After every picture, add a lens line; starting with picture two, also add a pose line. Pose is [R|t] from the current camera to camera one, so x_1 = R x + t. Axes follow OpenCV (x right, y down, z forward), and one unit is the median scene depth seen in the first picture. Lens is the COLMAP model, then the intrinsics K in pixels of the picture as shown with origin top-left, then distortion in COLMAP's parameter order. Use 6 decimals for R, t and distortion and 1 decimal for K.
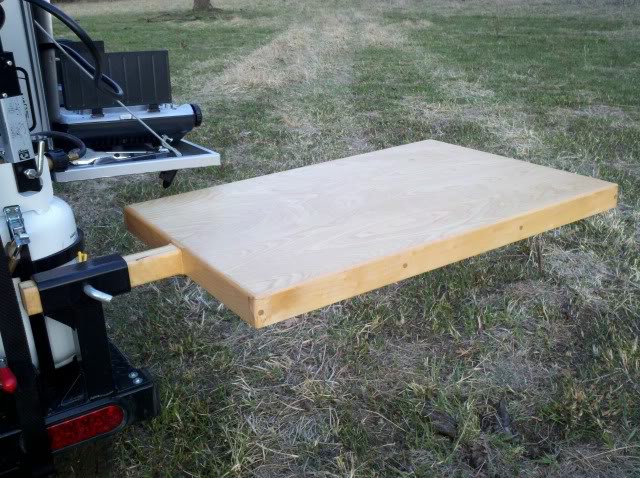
lens RADIAL K [[722.5, 0, 319.0], [0, 722.5, 240.4], [0, 0, 1]] dist [-0.009150, 0.000000]
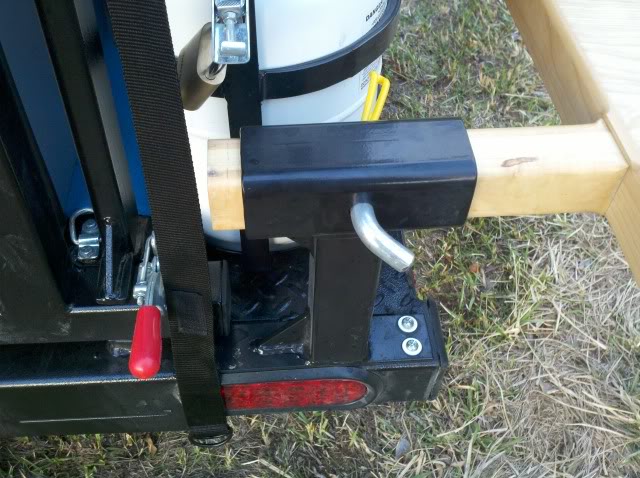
lens RADIAL K [[722.5, 0, 318.3], [0, 722.5, 236.4], [0, 0, 1]] dist [-0.009150, 0.000000]
pose [[0.879532, 0.403666, -0.251948, -0.137132], [-0.232681, 0.826708, 0.512264, -0.066199], [0.415071, -0.391929, 0.821041, 0.385018]]
